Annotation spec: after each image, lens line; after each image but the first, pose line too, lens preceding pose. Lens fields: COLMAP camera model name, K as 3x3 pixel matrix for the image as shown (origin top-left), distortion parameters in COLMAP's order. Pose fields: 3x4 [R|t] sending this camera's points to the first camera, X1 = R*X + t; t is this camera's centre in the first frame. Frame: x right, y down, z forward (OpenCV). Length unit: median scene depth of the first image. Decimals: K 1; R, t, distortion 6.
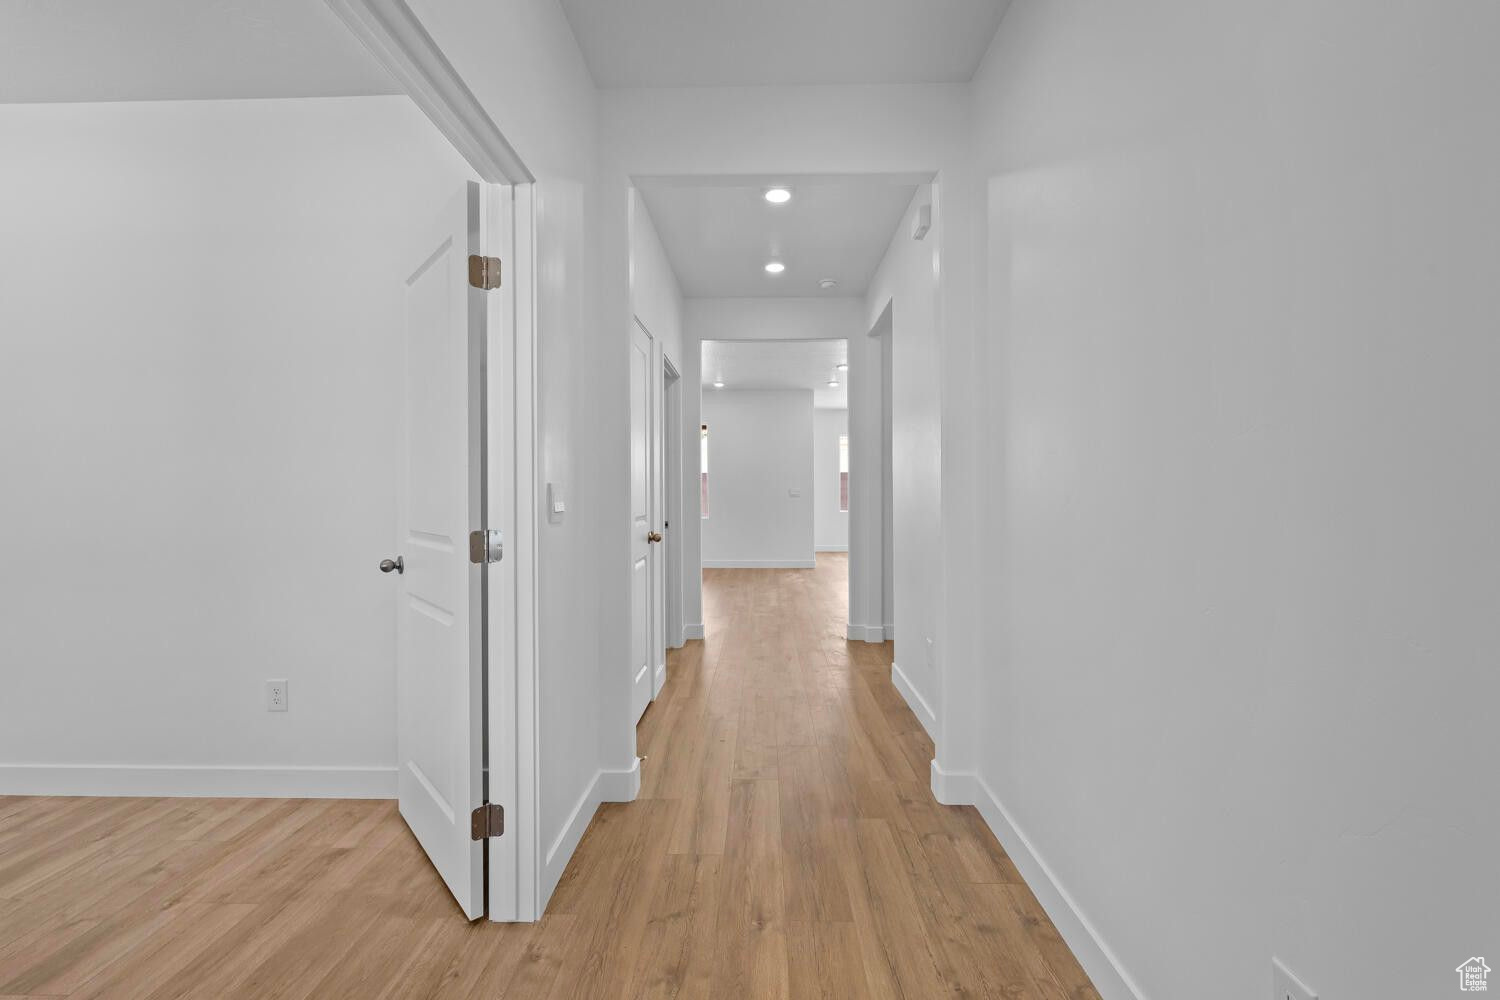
lens RADIAL K [[640.7, 0, 748.8], [0, 640.7, 491.0], [0, 0, 1]] dist [0.001001, 0.000372]
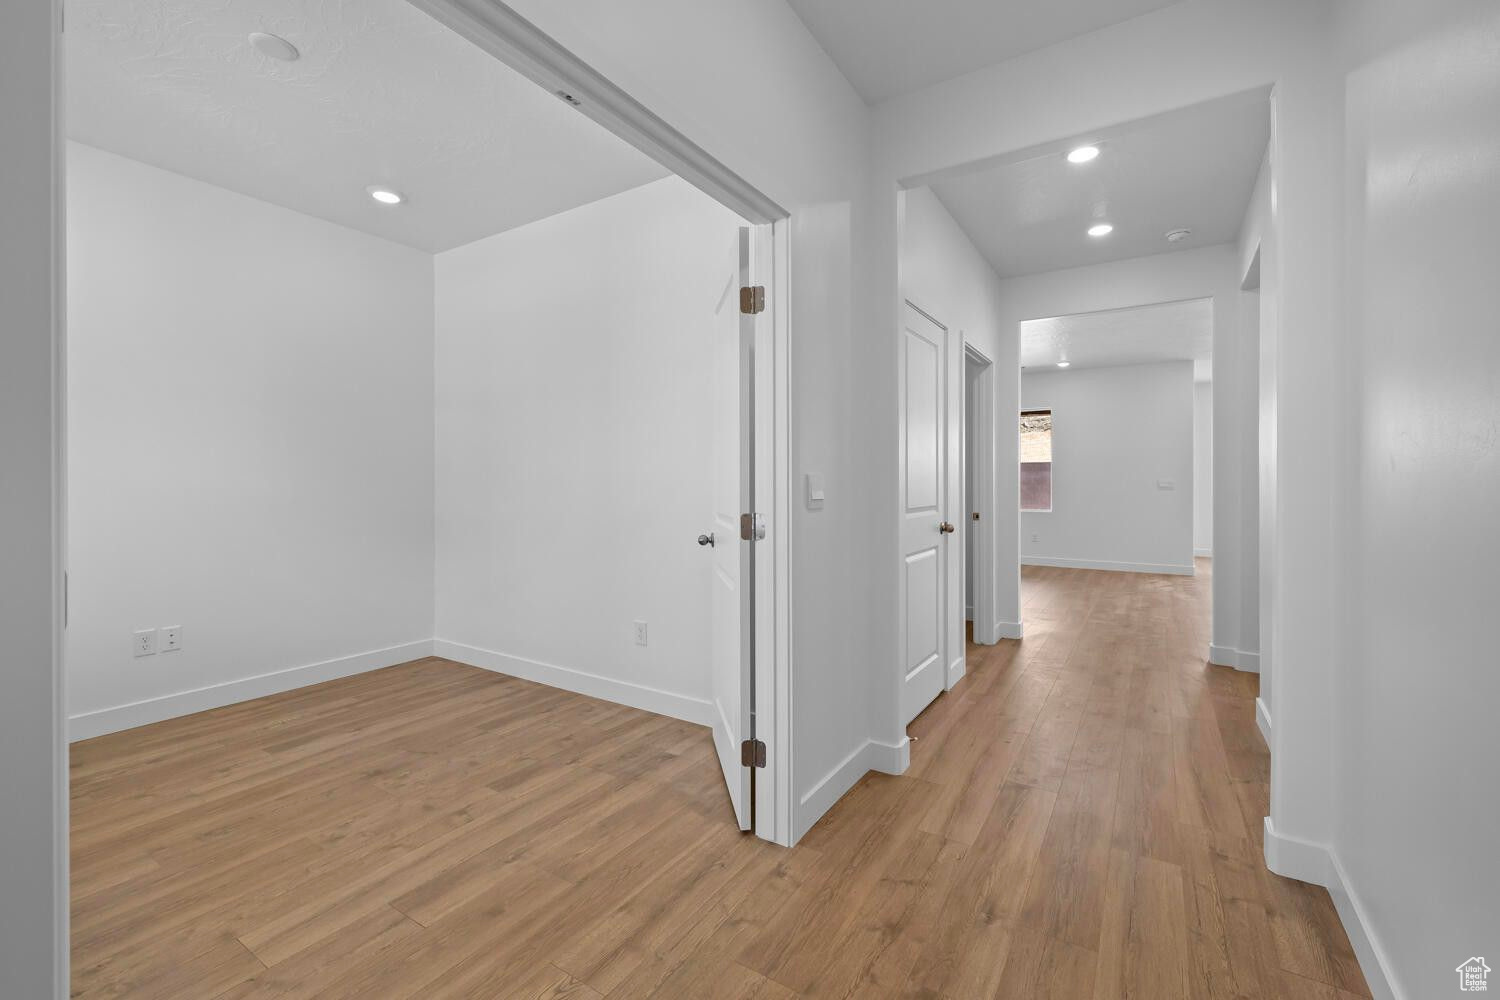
lens RADIAL K [[643.3, 0, 744.9], [0, 643.3, 488.6], [0, 0, 1]] dist [0.002830, 0.000531]
pose [[0.853406, 0.010172, -0.521148, 0.165941], [-0.004248, 0.999912, 0.012561, -0.000667], [0.521230, -0.008506, 0.853374, -0.035355]]
